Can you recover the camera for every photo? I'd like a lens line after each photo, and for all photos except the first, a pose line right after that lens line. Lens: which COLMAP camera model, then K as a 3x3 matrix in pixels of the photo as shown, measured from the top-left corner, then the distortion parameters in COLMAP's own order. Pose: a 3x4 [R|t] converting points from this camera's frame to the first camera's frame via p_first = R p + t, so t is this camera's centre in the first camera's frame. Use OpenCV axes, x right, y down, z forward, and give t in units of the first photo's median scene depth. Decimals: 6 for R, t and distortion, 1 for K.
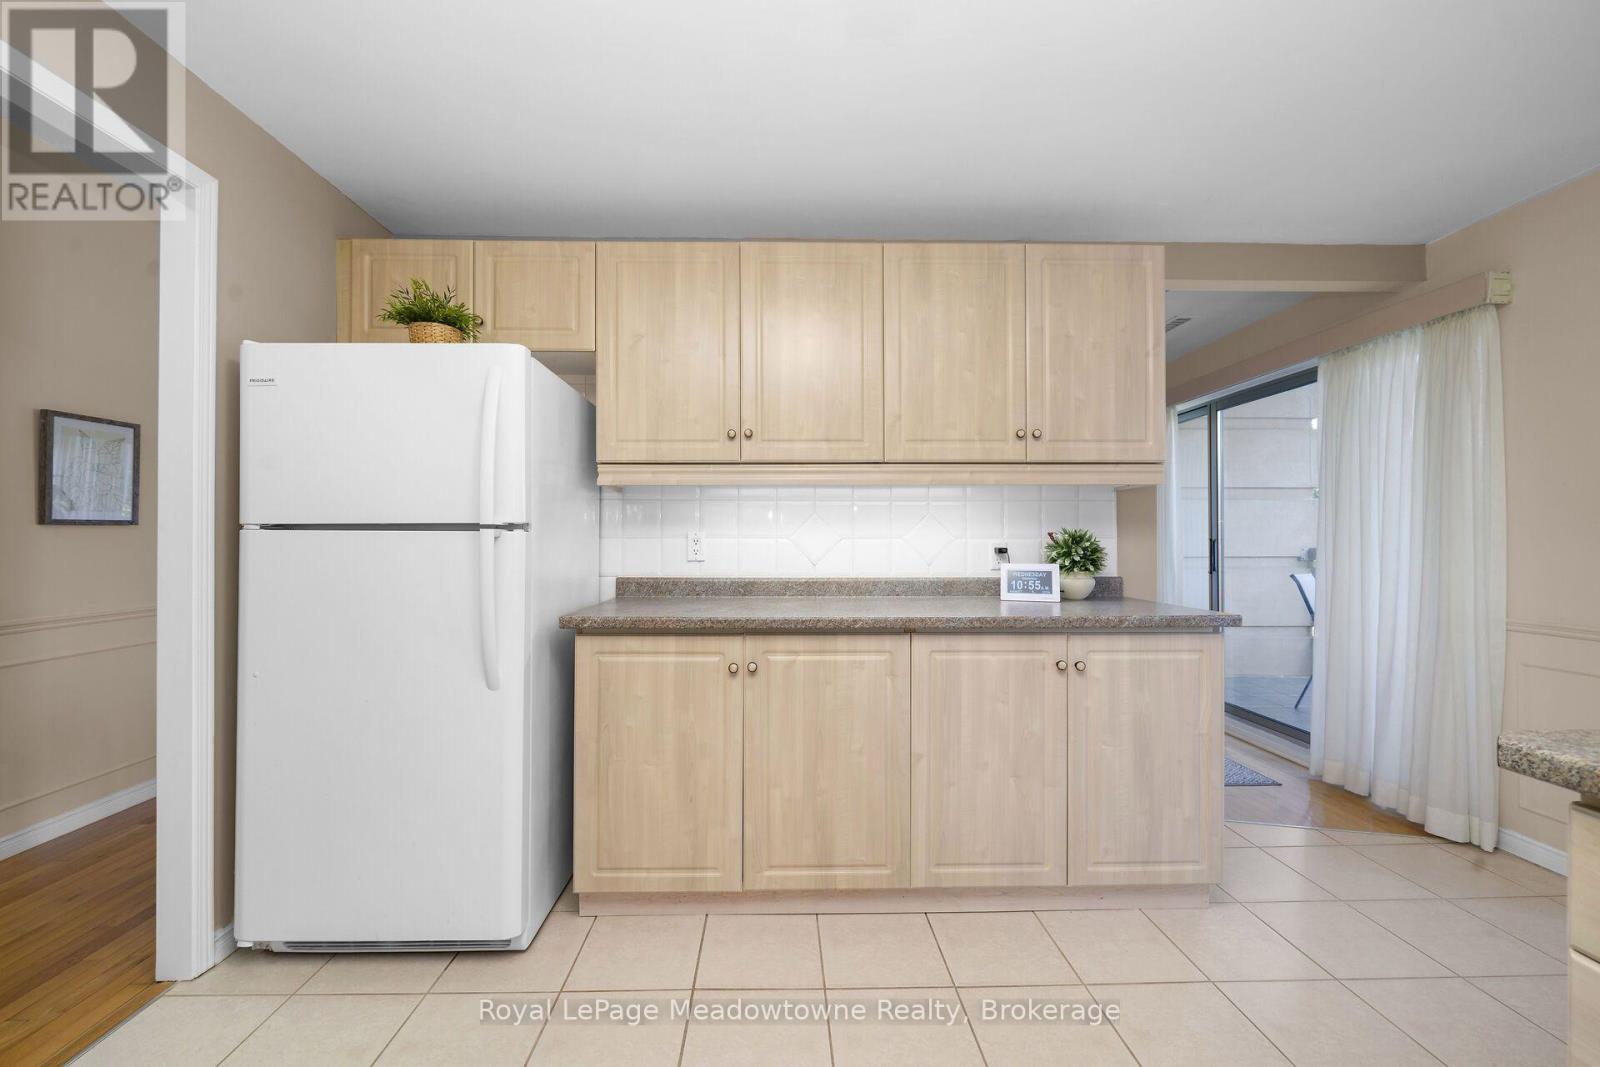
lens RADIAL K [[793.7, 0, 802.0], [0, 793.7, 541.8], [0, 0, 1]] dist [0.001625, 0.000060]
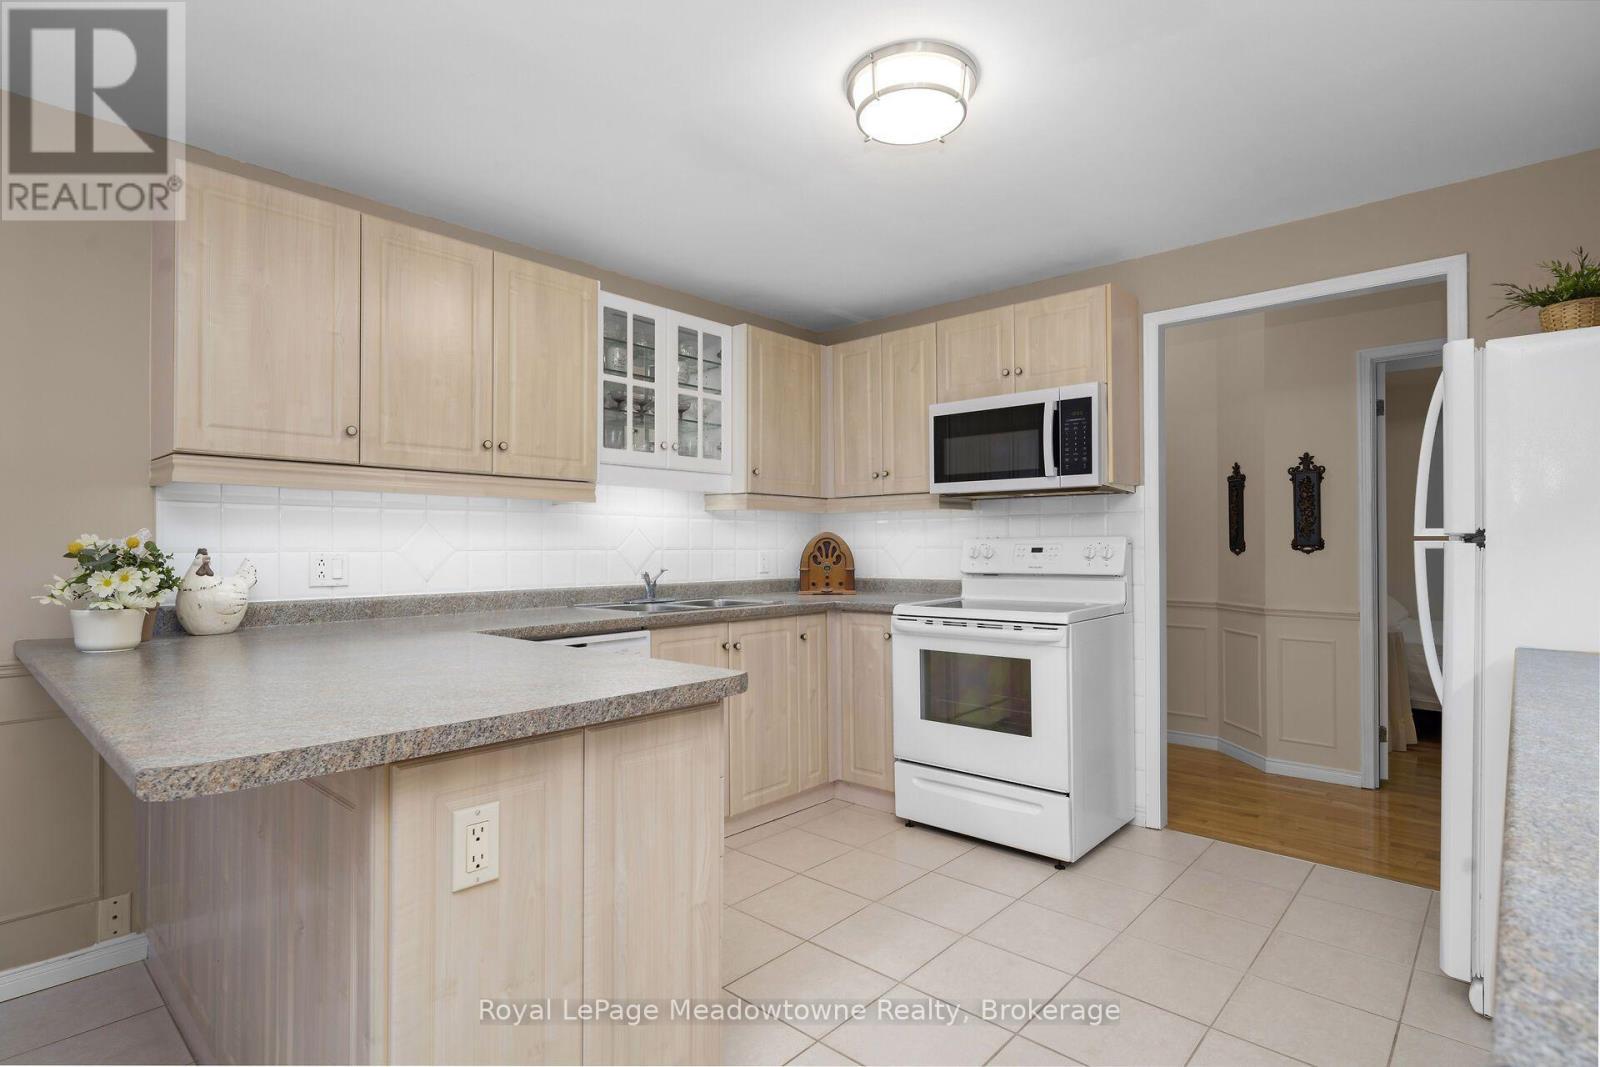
lens RADIAL K [[793.7, 0, 802.0], [0, 793.7, 541.8], [0, 0, 1]] dist [0.001625, 0.000060]
pose [[0.692995, 0.005297, 0.720923, -0.408268], [0.001846, 0.999957, -0.009121, -0.002129], [-0.720940, 0.007651, 0.692955, 0.002155]]
